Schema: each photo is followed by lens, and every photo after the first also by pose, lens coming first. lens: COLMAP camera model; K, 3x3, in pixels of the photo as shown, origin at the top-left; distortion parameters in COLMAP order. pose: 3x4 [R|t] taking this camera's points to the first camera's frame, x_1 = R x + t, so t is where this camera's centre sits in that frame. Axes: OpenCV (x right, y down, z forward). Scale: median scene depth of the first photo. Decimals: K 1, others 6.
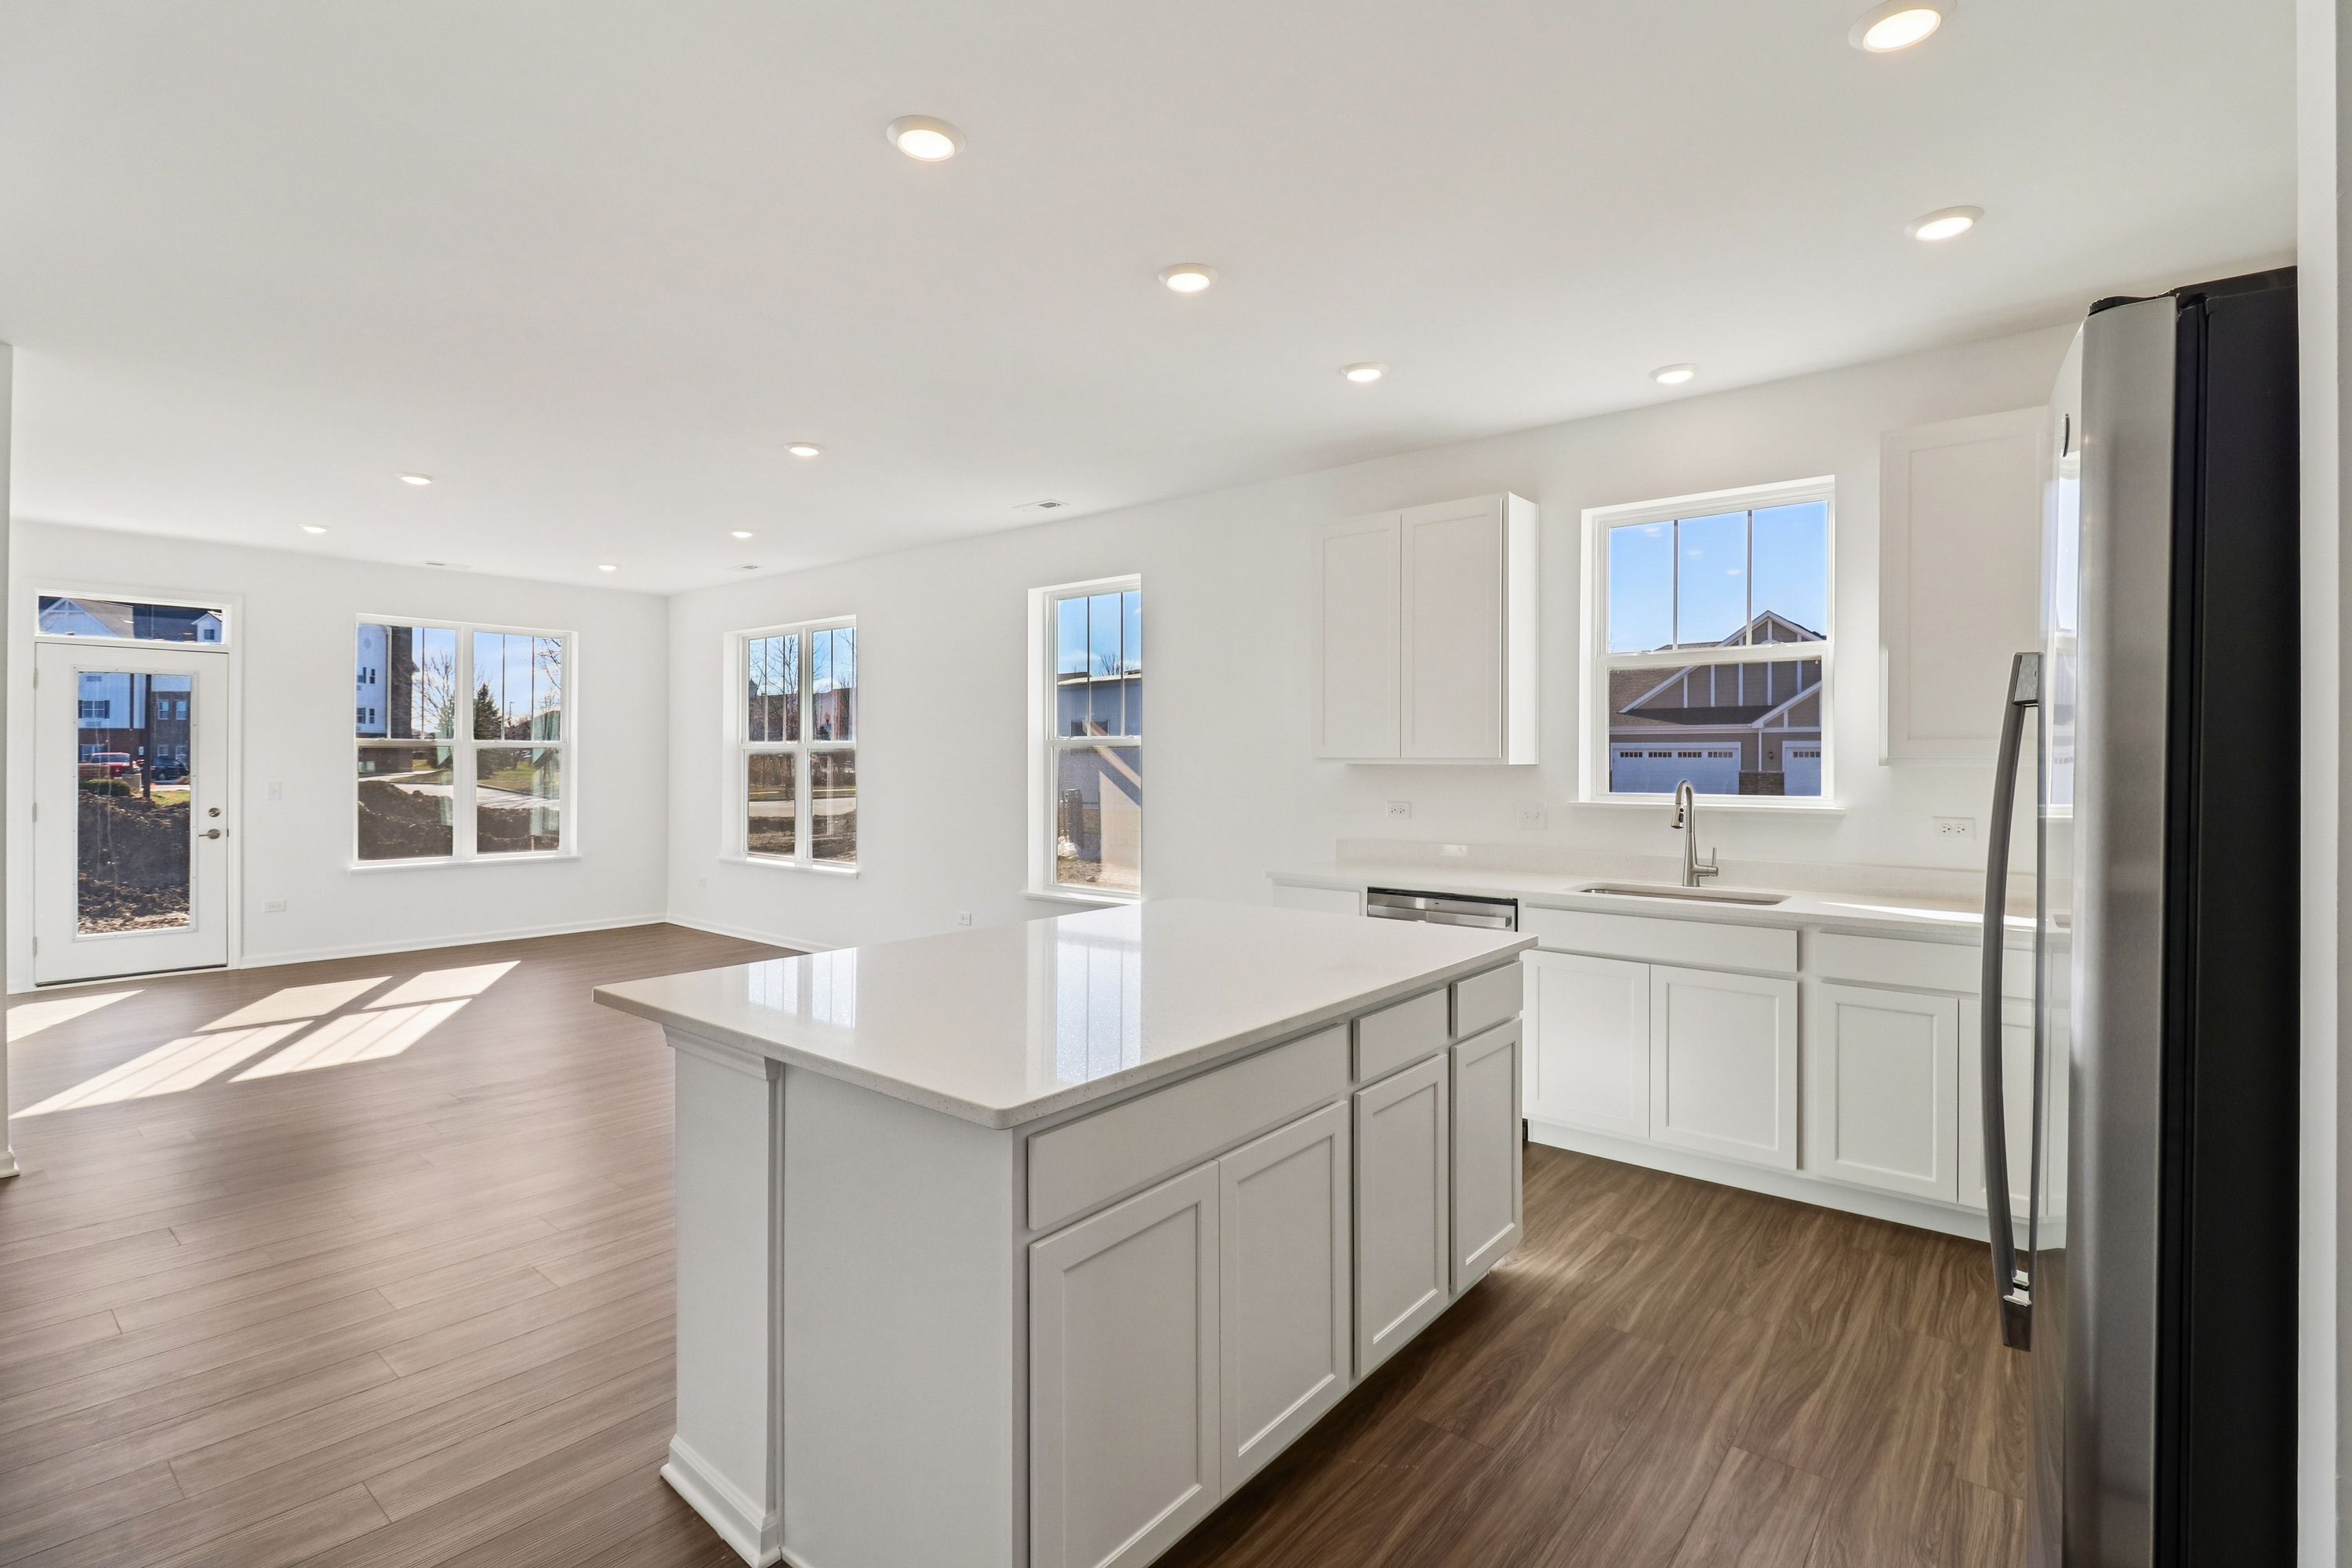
lens RADIAL K [[1107.7, 0, 1181.0], [0, 1107.7, 740.7], [0, 0, 1]] dist [-0.001814, -0.012813]
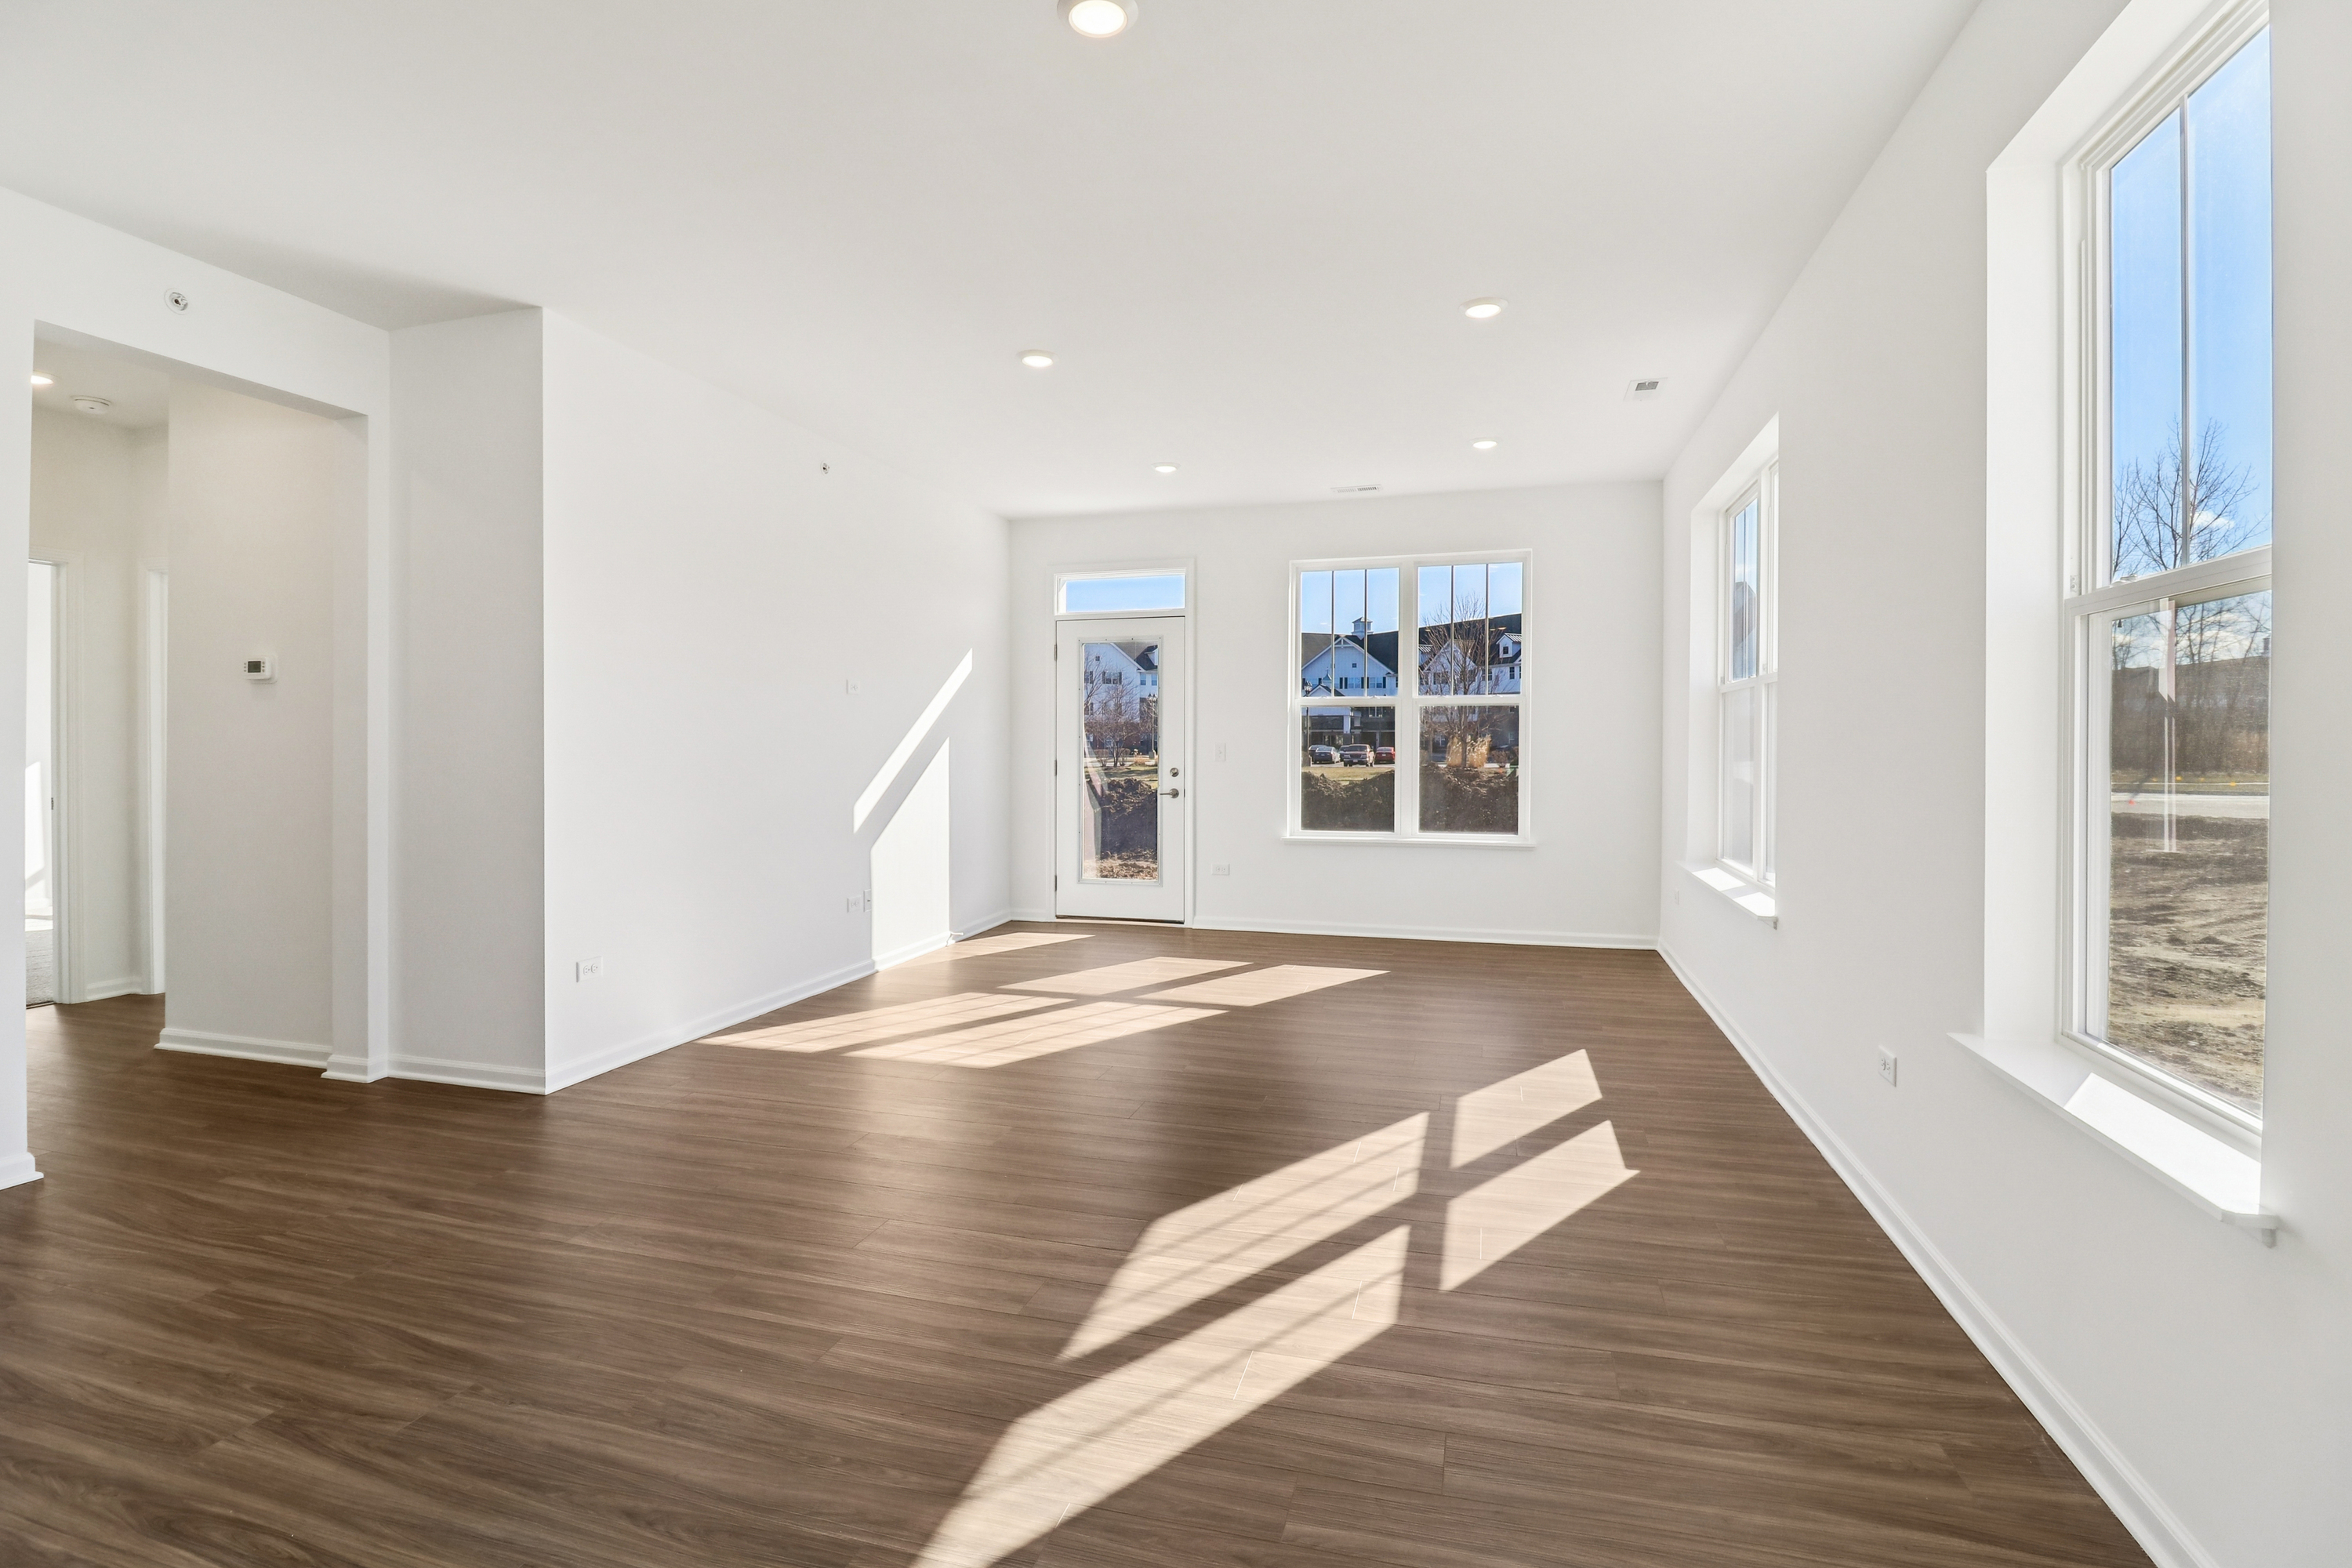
lens RADIAL K [[1100.4, 0, 1181.0], [0, 1100.4, 748.7], [0, 0, 1]] dist [-0.001858, -0.000220]
pose [[0.403883, 0.000547, -0.914811, 0.051597], [0.016712, 0.999829, 0.007976, 0.028073], [0.914658, -0.018510, 0.403804, 0.473665]]
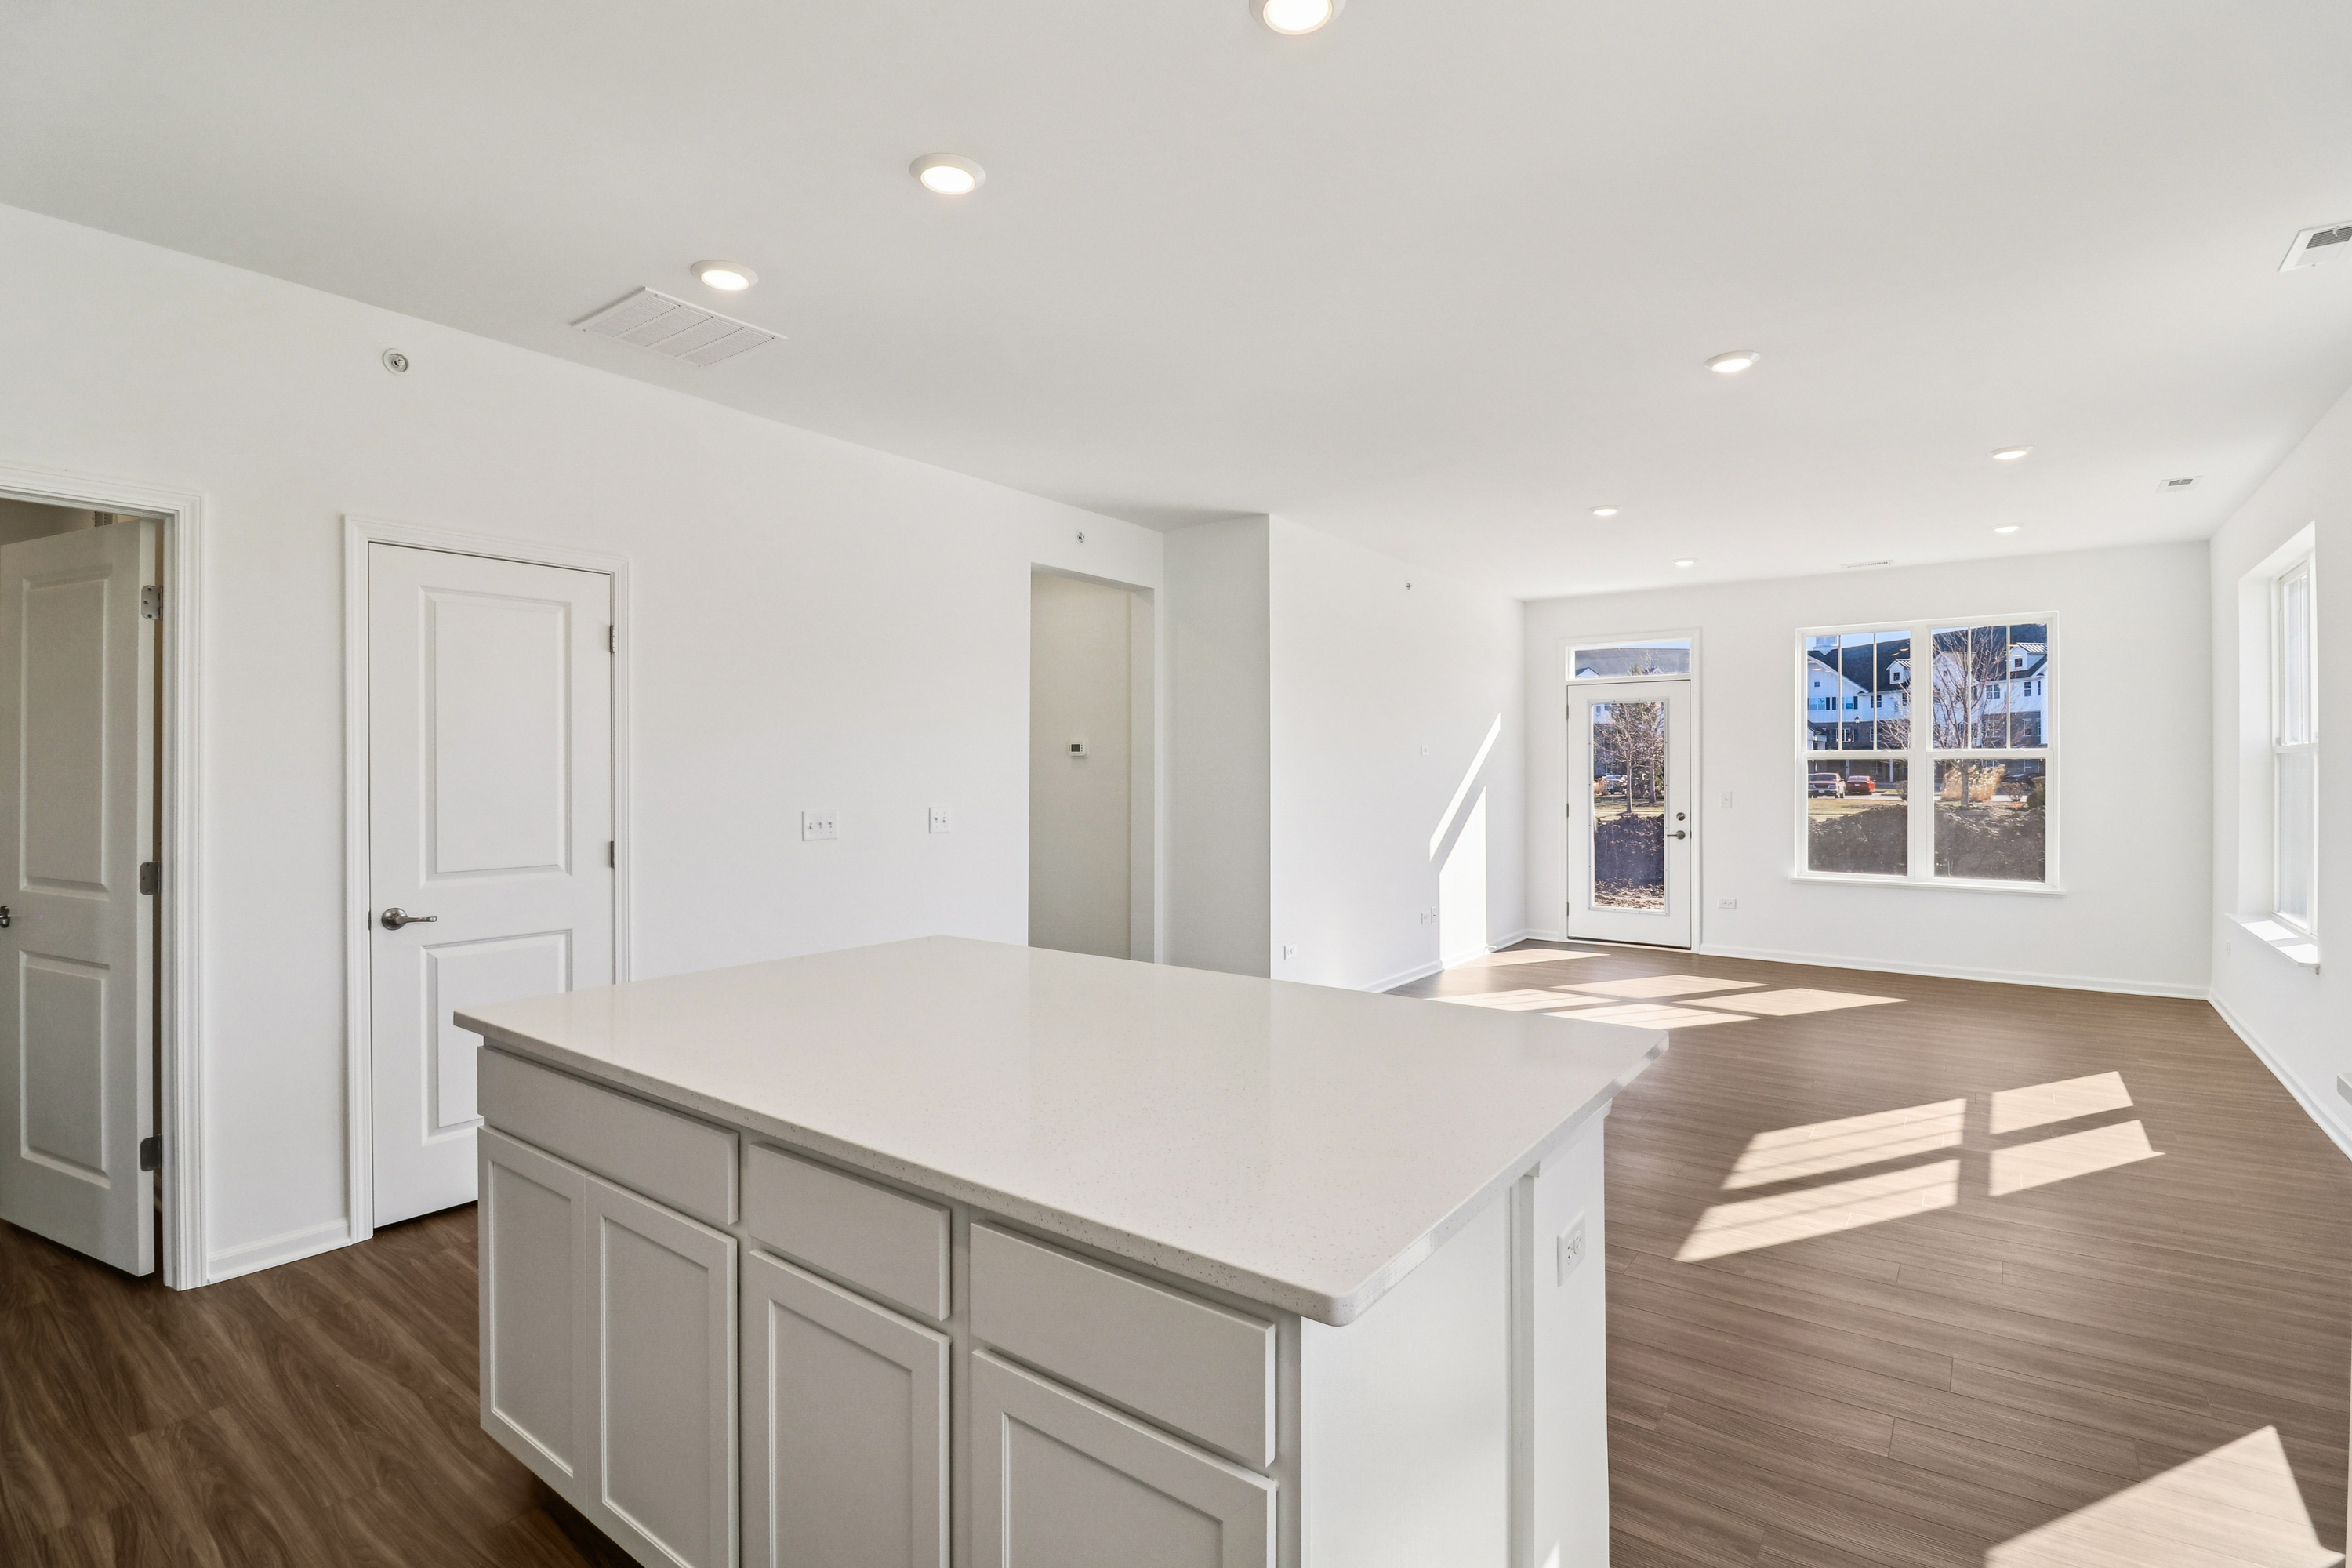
lens RADIAL K [[1107.1, 0, 1161.2], [0, 1107.1, 755.1], [0, 0, 1]] dist [-0.002197, -0.011083]
pose [[0.041292, -0.014320, -0.999045, 0.225315], [0.016285, 0.999774, -0.013657, 0.005464], [0.999014, -0.015706, 0.041515, 0.317785]]
